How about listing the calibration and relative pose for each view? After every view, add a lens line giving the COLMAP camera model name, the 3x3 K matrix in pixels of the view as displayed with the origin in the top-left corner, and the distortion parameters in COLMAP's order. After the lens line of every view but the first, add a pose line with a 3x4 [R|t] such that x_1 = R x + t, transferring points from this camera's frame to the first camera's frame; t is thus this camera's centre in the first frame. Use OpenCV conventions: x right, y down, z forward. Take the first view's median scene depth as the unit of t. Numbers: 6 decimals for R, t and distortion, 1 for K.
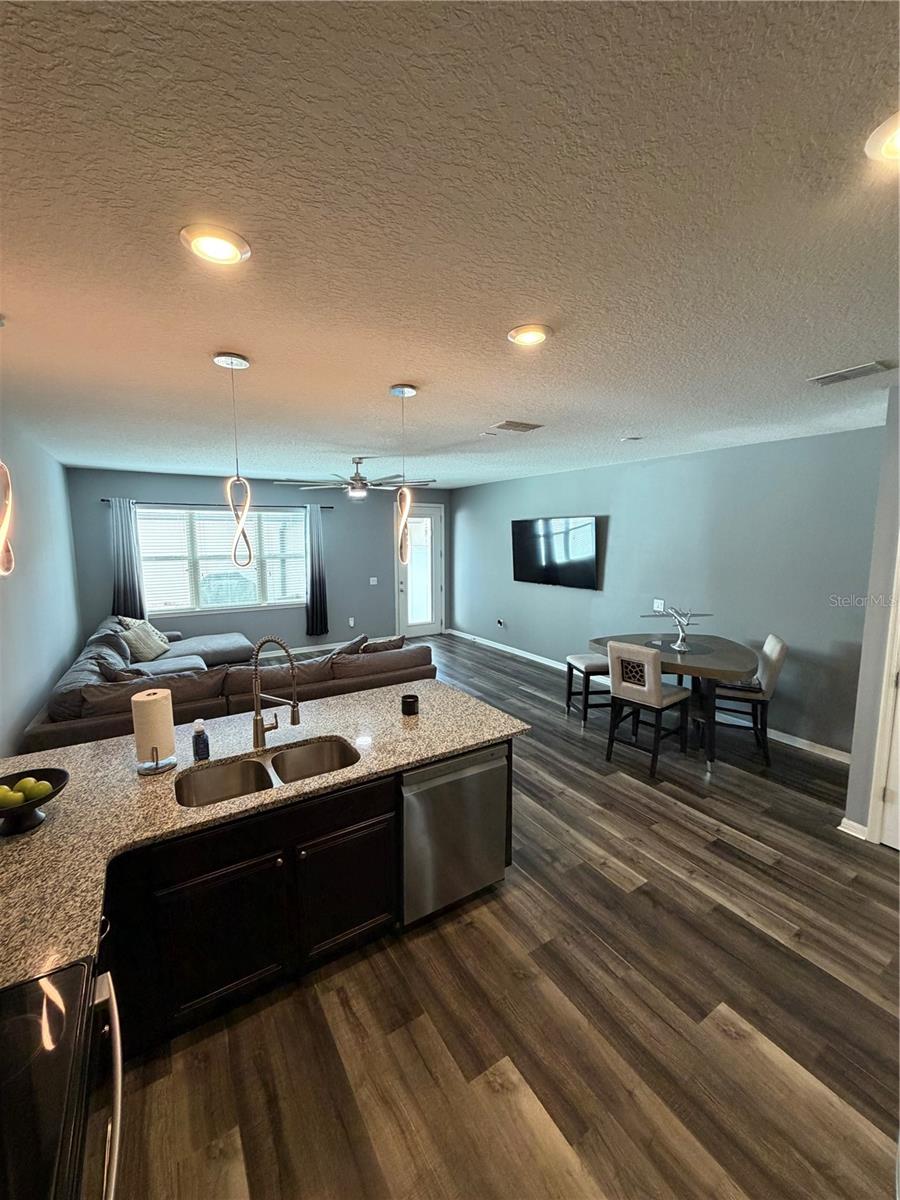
lens RADIAL K [[479.6, 0, 449.8], [0, 479.6, 595.3], [0, 0, 1]] dist [0.002195, 0.000295]
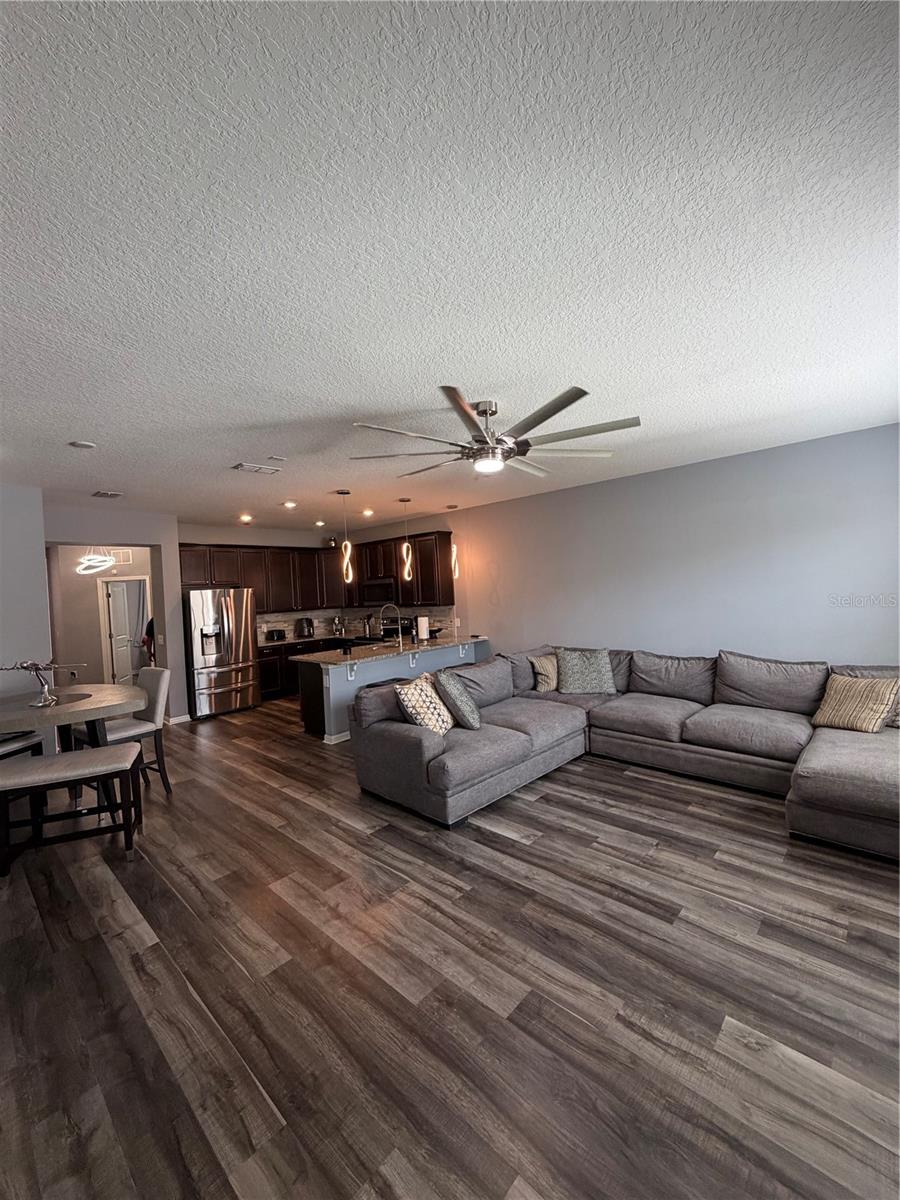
lens RADIAL K [[479.6, 0, 450.4], [0, 479.6, 601.6], [0, 0, 1]] dist [0.002195, 0.000295]
pose [[-0.964545, 0.045908, -0.259896, 0.005182], [0.007290, 0.989013, 0.147647, -0.142845], [0.263819, 0.140517, -0.954282, 1.500307]]
